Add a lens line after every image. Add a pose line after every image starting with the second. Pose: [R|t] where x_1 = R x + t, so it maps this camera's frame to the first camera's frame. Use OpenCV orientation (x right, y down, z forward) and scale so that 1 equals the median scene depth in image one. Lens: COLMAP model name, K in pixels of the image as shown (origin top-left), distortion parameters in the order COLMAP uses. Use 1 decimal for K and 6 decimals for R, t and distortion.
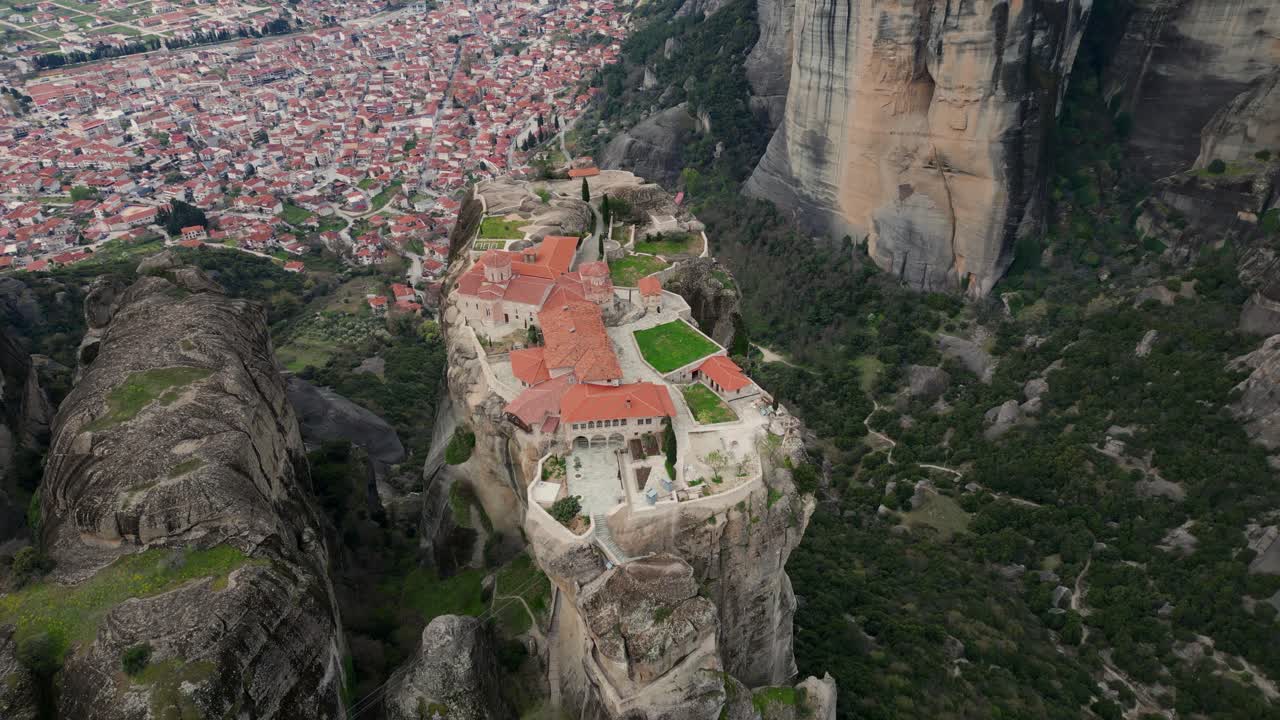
lens RADIAL K [[911.1, 0, 639.3], [0, 911.1, 410.3], [0, 0, 1]] dist [0.073196, -0.053437]
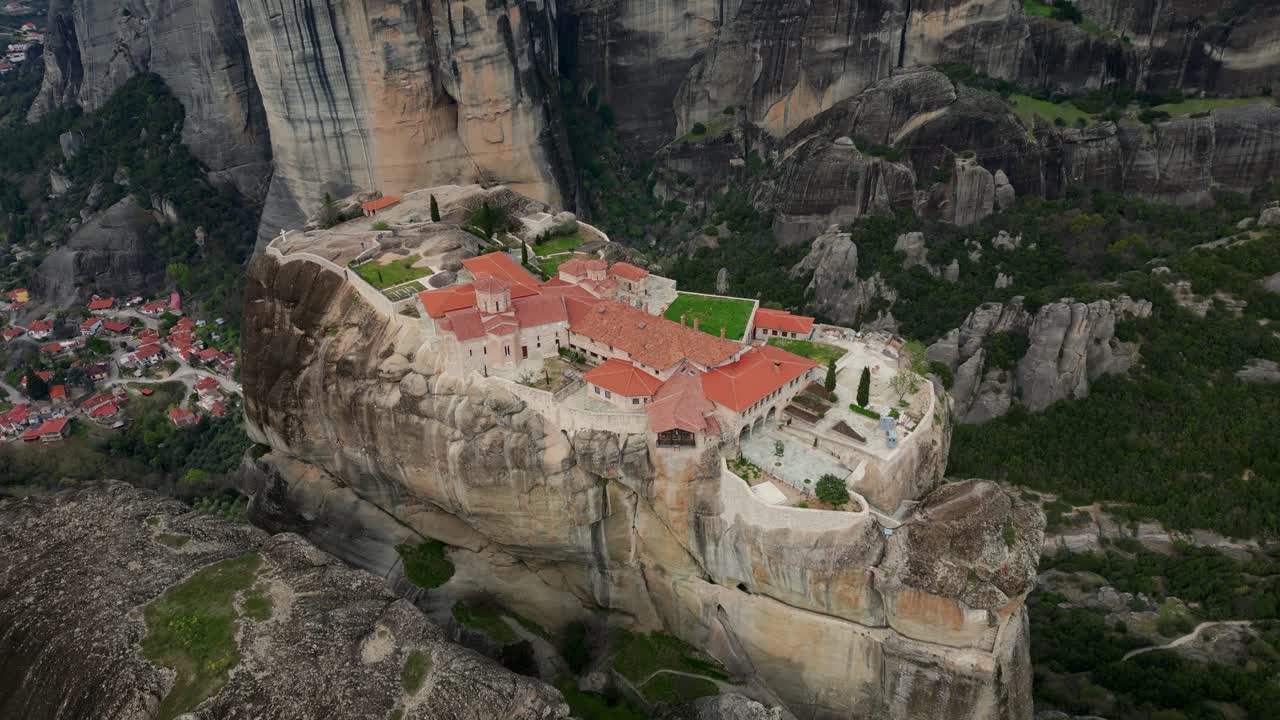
lens RADIAL K [[911.1, 0, 639.3], [0, 911.1, 410.3], [0, 0, 1]] dist [0.073196, -0.053437]
pose [[0.770824, -0.354949, 0.529000, -0.184636], [0.388819, 0.919919, 0.050686, -0.020506], [-0.504628, 0.166615, 0.847107, 0.107453]]
